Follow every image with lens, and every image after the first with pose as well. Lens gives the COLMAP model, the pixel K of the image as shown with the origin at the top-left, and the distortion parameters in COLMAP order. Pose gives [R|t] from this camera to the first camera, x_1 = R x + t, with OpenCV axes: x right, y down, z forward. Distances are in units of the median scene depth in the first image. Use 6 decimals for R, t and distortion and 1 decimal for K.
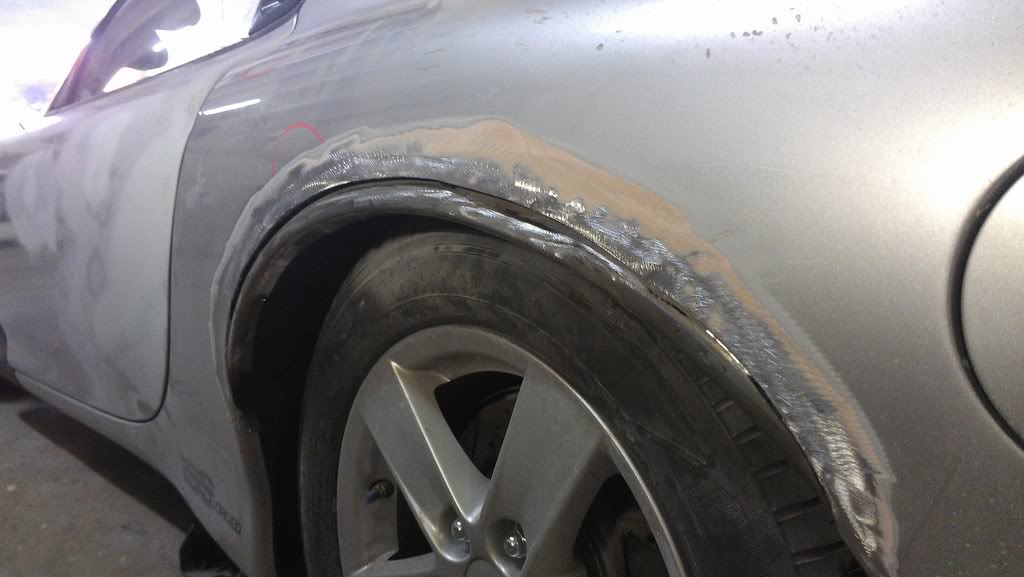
lens RADIAL K [[737.5, 0, 512.0], [0, 737.5, 288.5], [0, 0, 1]] dist [0.002958, 0.000147]
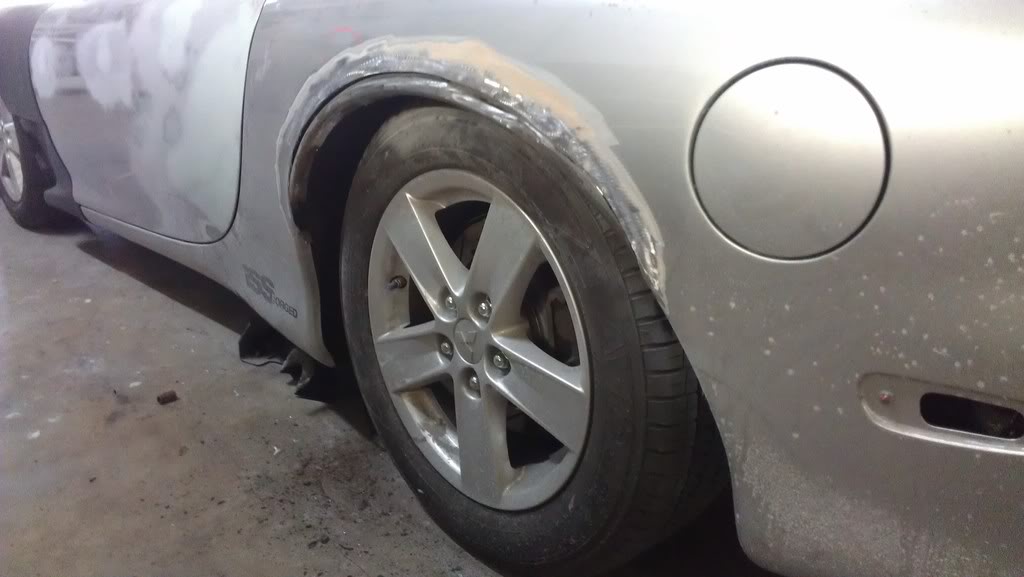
lens RADIAL K [[809.0, 0, 512.0], [0, 809.0, 288.5], [0, 0, 1]] dist [0.057463, -0.100006]
pose [[0.999724, 0.023495, -0.000539, 0.060576], [-0.023061, 0.985133, 0.170241, 0.003960], [0.004531, -0.170181, 0.985402, -0.705401]]
